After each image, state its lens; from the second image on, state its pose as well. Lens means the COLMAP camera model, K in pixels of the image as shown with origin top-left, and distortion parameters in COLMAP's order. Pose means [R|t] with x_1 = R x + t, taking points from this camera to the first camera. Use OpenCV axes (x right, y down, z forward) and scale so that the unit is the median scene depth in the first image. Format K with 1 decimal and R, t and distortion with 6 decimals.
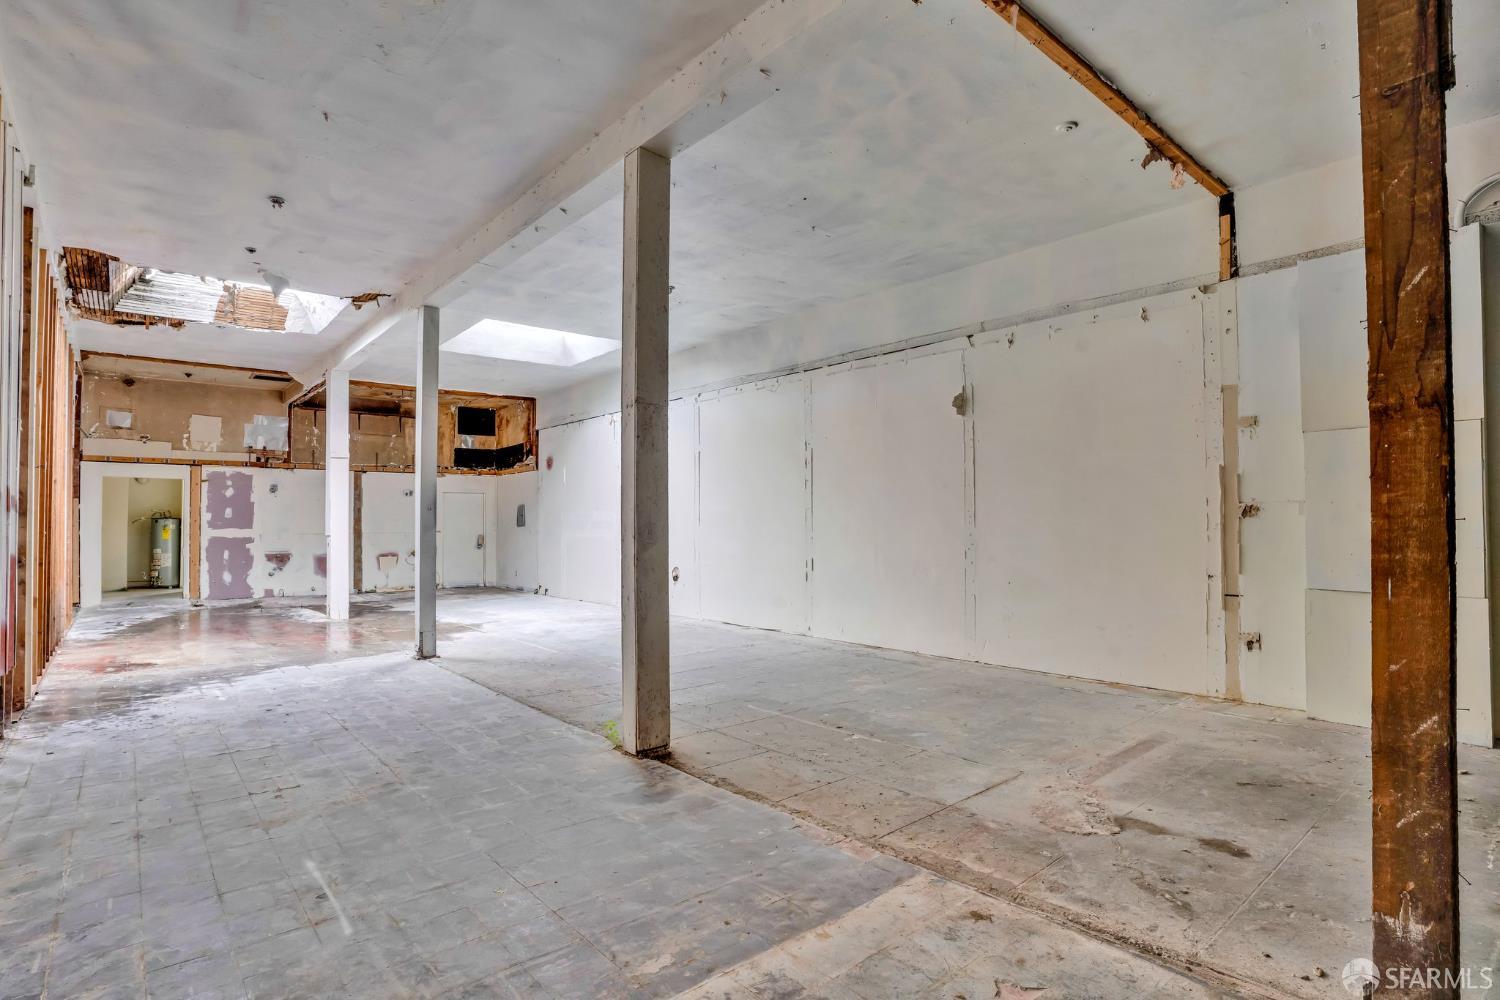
lens RADIAL K [[753.9, 0, 728.8], [0, 753.9, 508.3], [0, 0, 1]] dist [-0.081201, 0.040530]
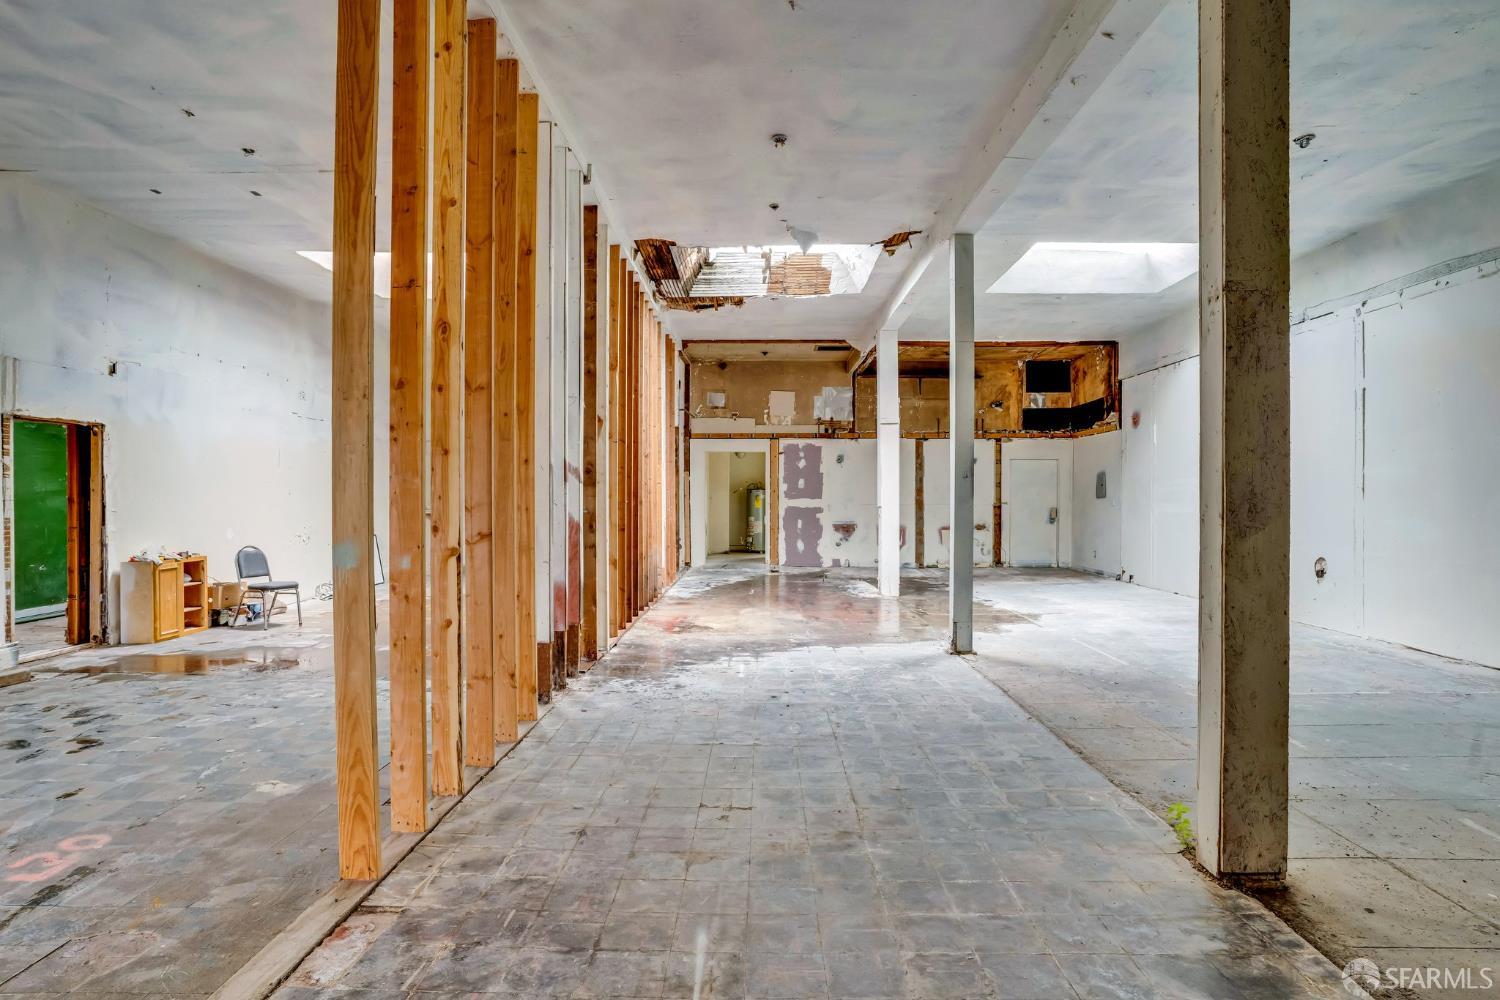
lens RADIAL K [[800.1, 0, 747.0], [0, 800.1, 499.8], [0, 0, 1]] dist [-0.071727, 0.040358]
pose [[0.756524, 0.007572, -0.653922, -0.001873], [0.009979, 0.999683, 0.023120, 0.003534], [0.653890, -0.024016, 0.756209, 0.143966]]
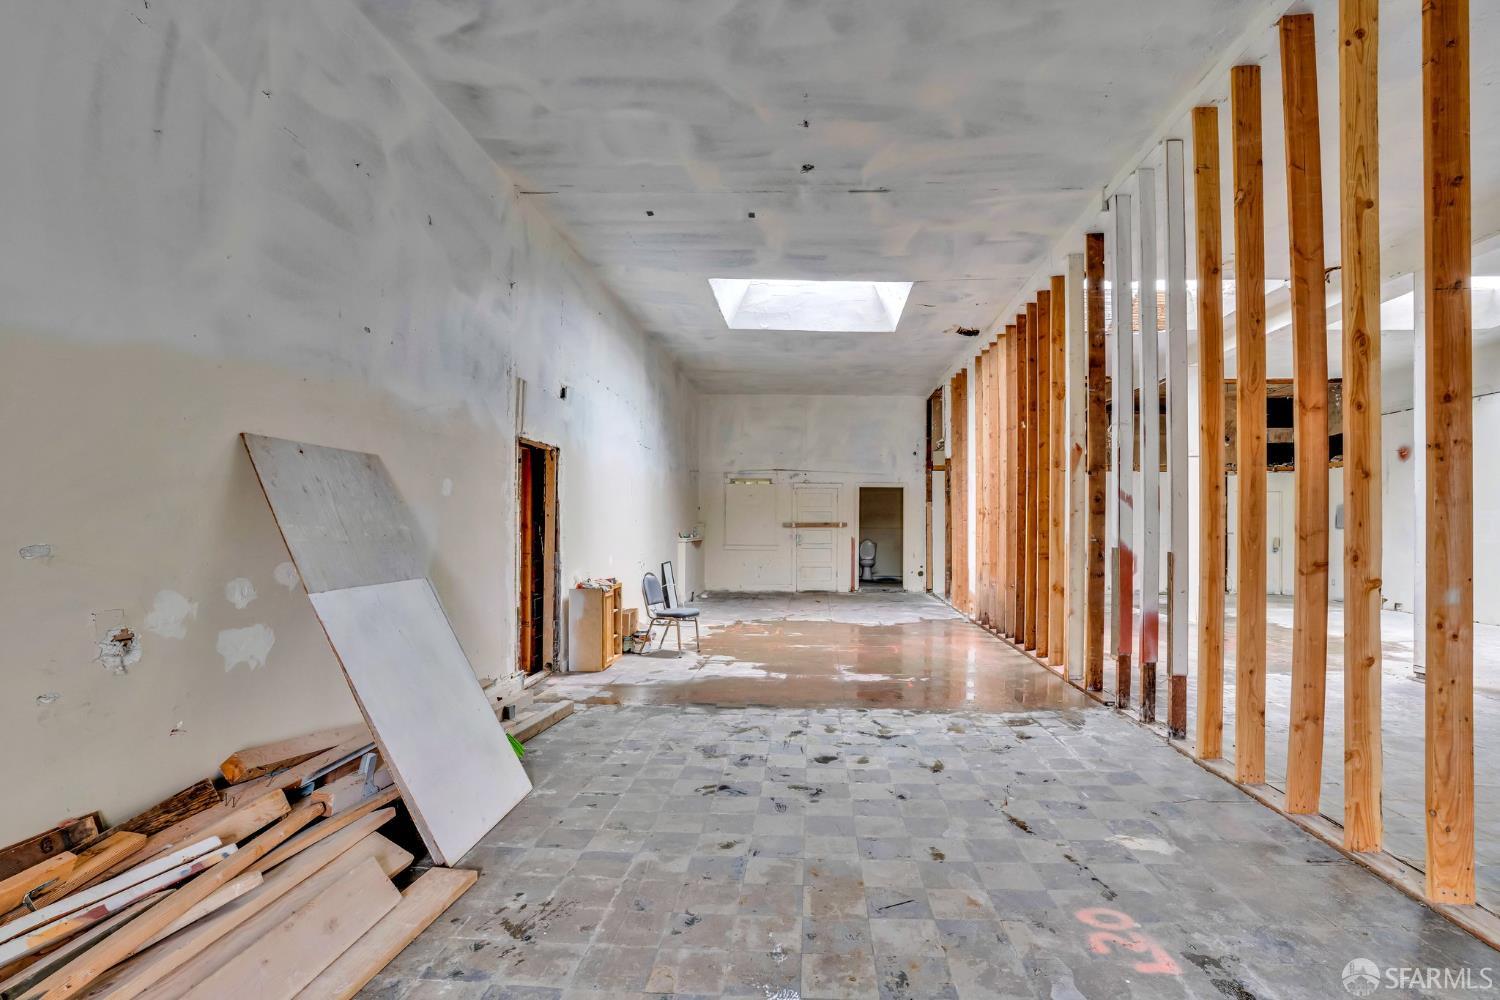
lens RADIAL K [[737.0, 0, 778.9], [0, 737.0, 516.6], [0, 0, 1]] dist [-0.077621, 0.036211]
pose [[0.737298, 0.000193, -0.675567, -0.366962], [0.004798, 0.999973, 0.005521, 0.003459], [0.675550, -0.007312, 0.737278, -0.086183]]
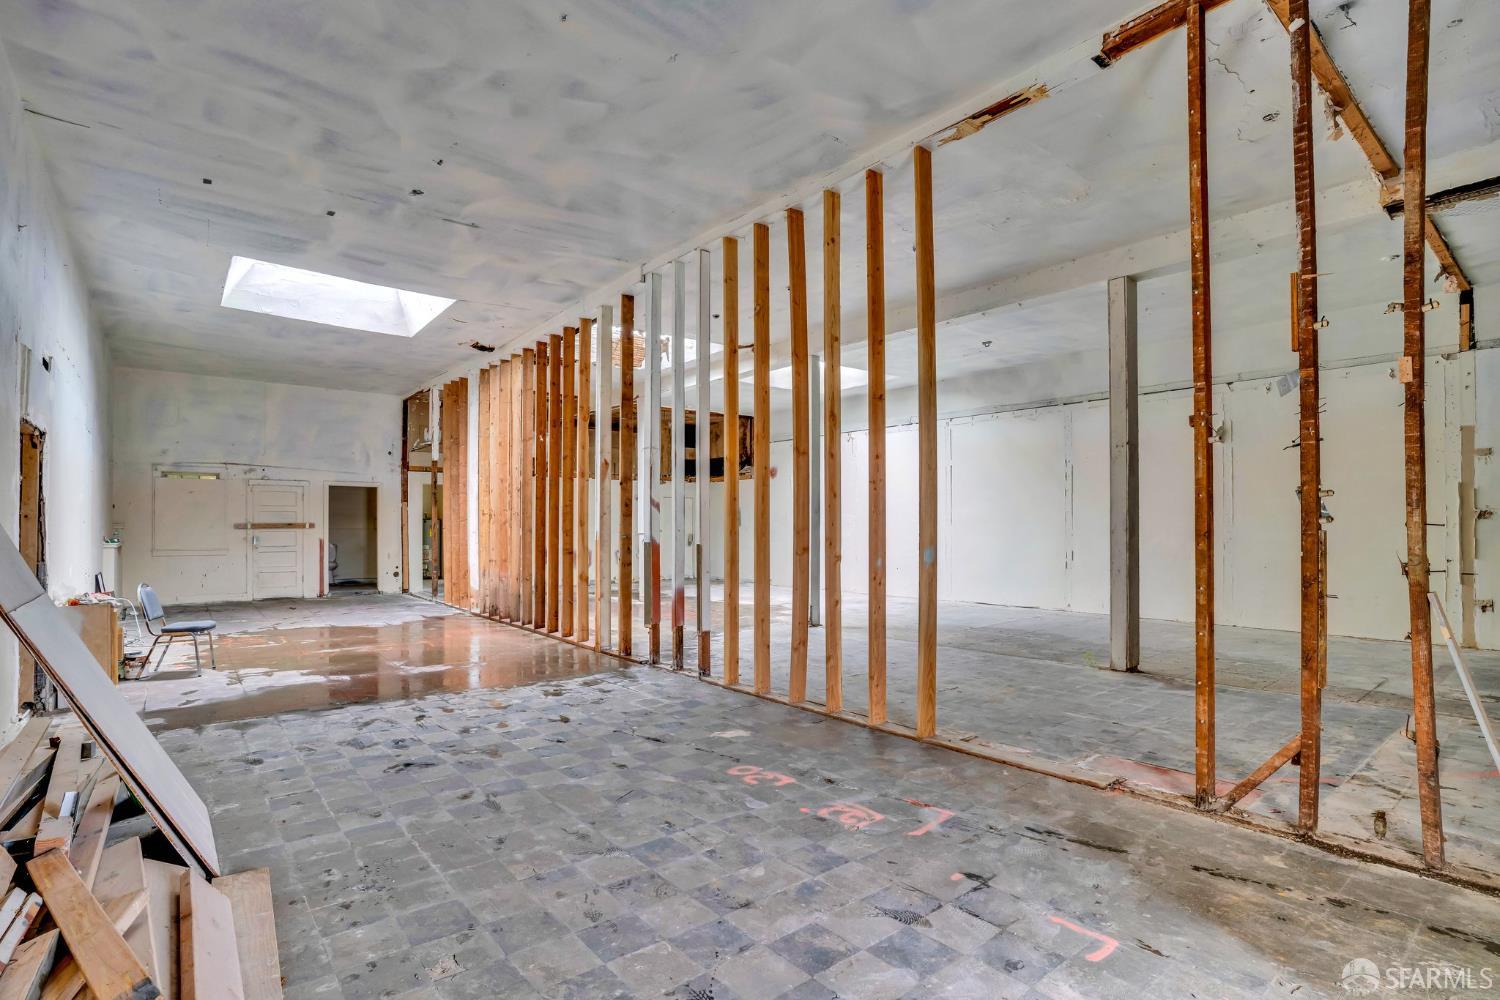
lens RADIAL K [[734.3, 0, 735.1], [0, 734.3, 518.3], [0, 0, 1]] dist [-0.082418, 0.037137]
pose [[0.999787, 0.001985, -0.020525, -0.459602], [-0.001786, 0.999951, 0.009688, 0.000009], [0.020543, -0.009649, 0.999742, -0.253699]]
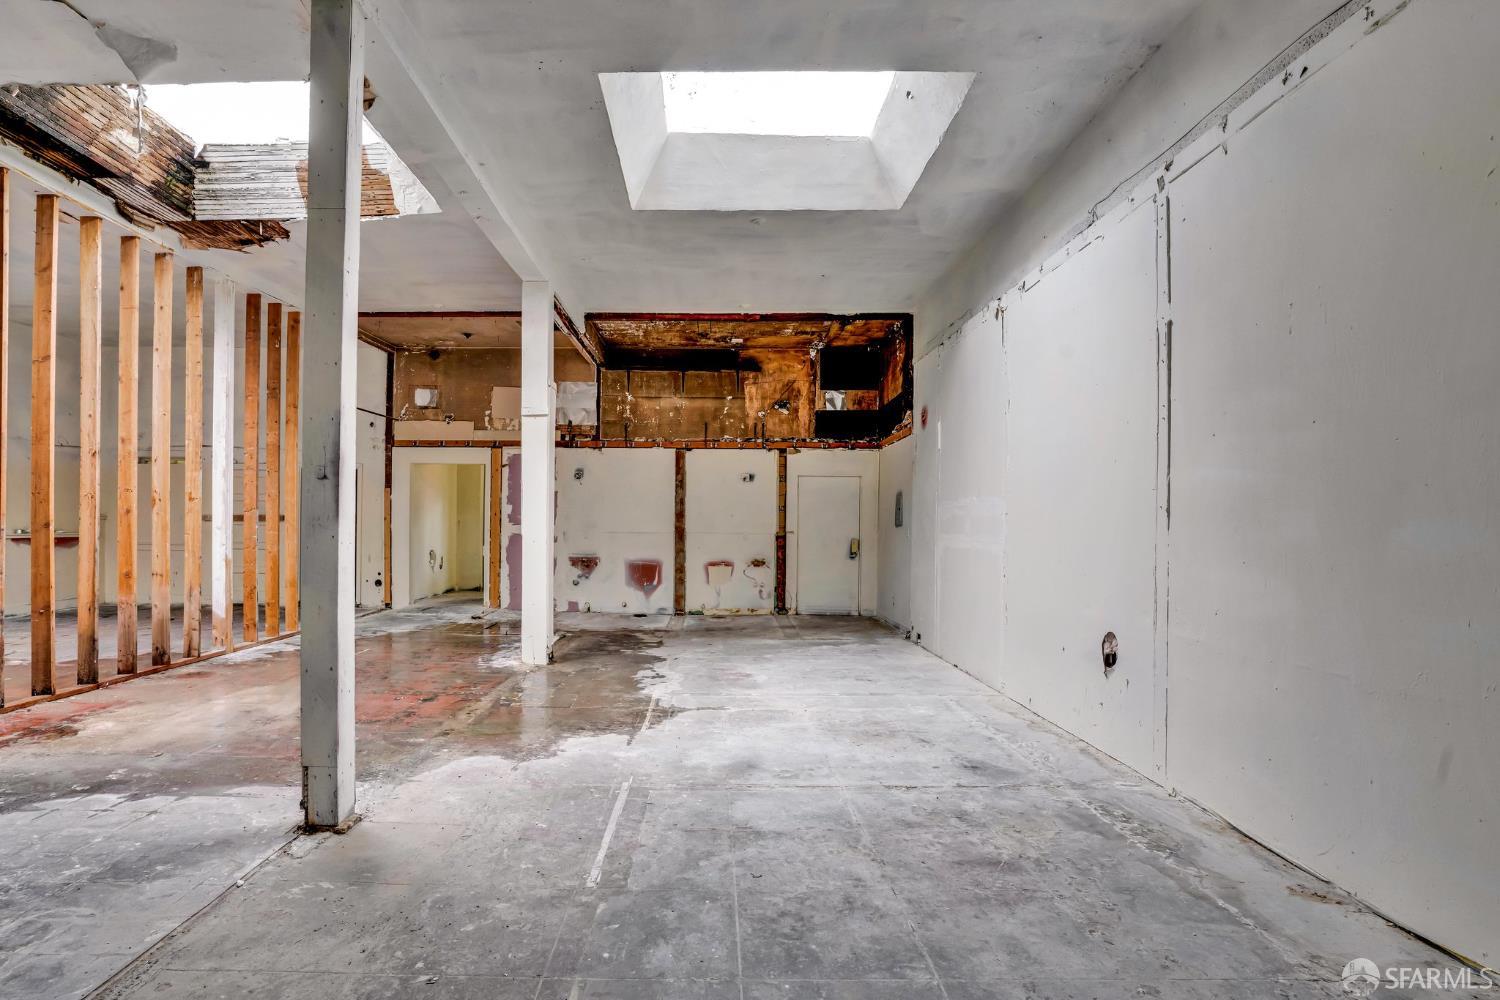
lens RADIAL K [[785.2, 0, 698.8], [0, 785.2, 523.1], [0, 0, 1]] dist [-0.053922, 0.025956]
pose [[0.756713, 0.011562, -0.653645, 0.040416], [0.000423, 0.999835, 0.018176, 0.016782], [0.653748, -0.014030, 0.756583, 0.718205]]
